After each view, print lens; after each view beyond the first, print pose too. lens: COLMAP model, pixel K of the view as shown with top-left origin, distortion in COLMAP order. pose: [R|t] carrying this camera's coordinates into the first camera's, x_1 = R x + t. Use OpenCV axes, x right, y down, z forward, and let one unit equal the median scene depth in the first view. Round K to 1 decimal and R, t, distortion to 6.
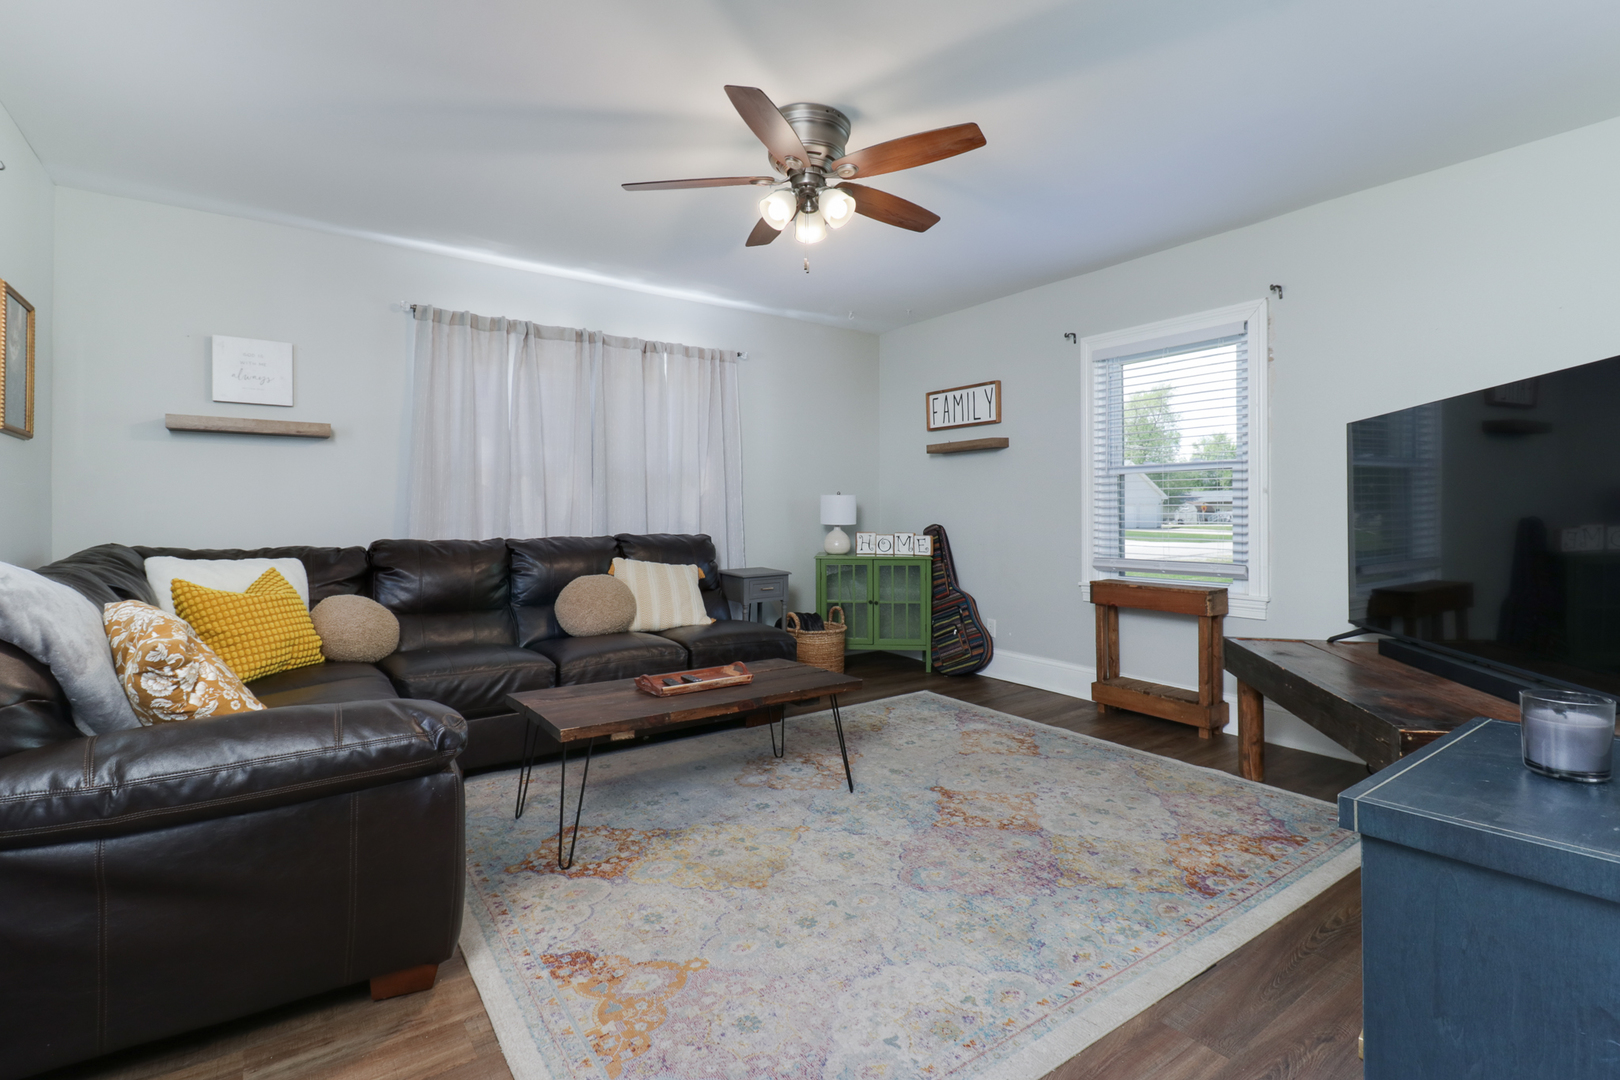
lens RADIAL K [[756.4, 0, 803.8], [0, 756.4, 528.0], [0, 0, 1]] dist [0.010506, -0.003220]
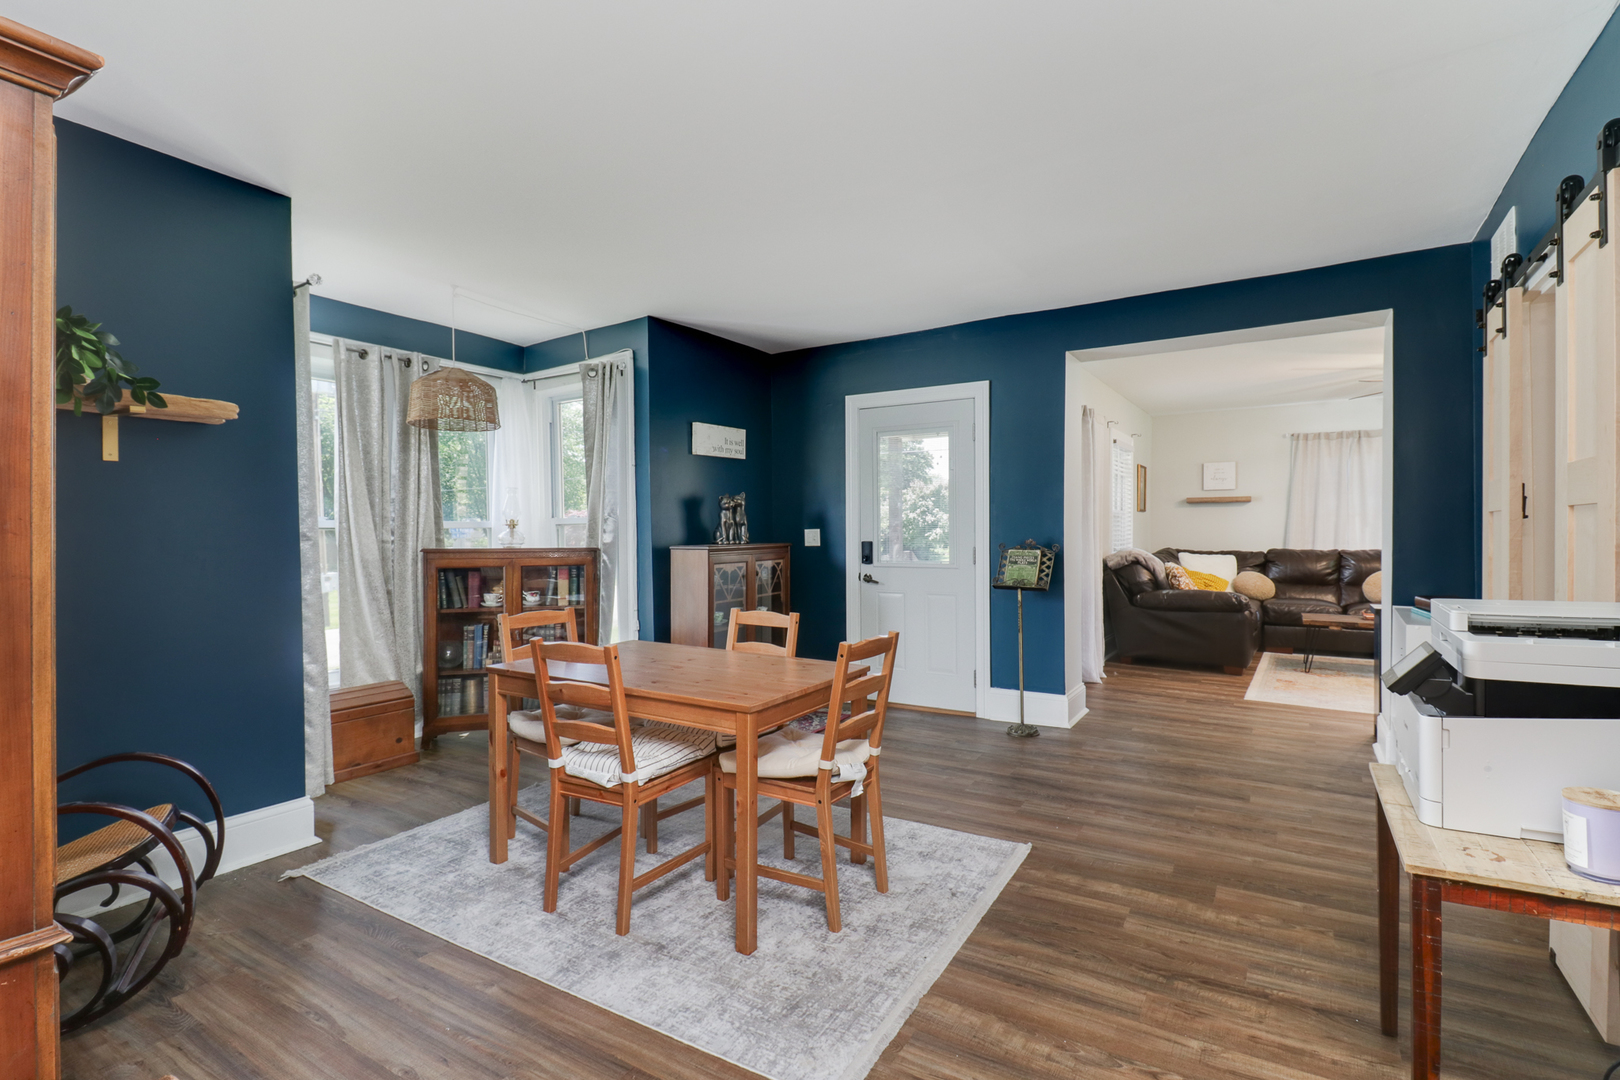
lens RADIAL K [[756.4, 0, 797.6], [0, 756.4, 533.7], [0, 0, 1]] dist [0.010506, -0.003220]
pose [[0.354569, 0.005451, -0.935014, 0.990414], [-0.006908, 0.999971, 0.003211, -0.024150], [0.935004, 0.005321, 0.354597, -1.036585]]
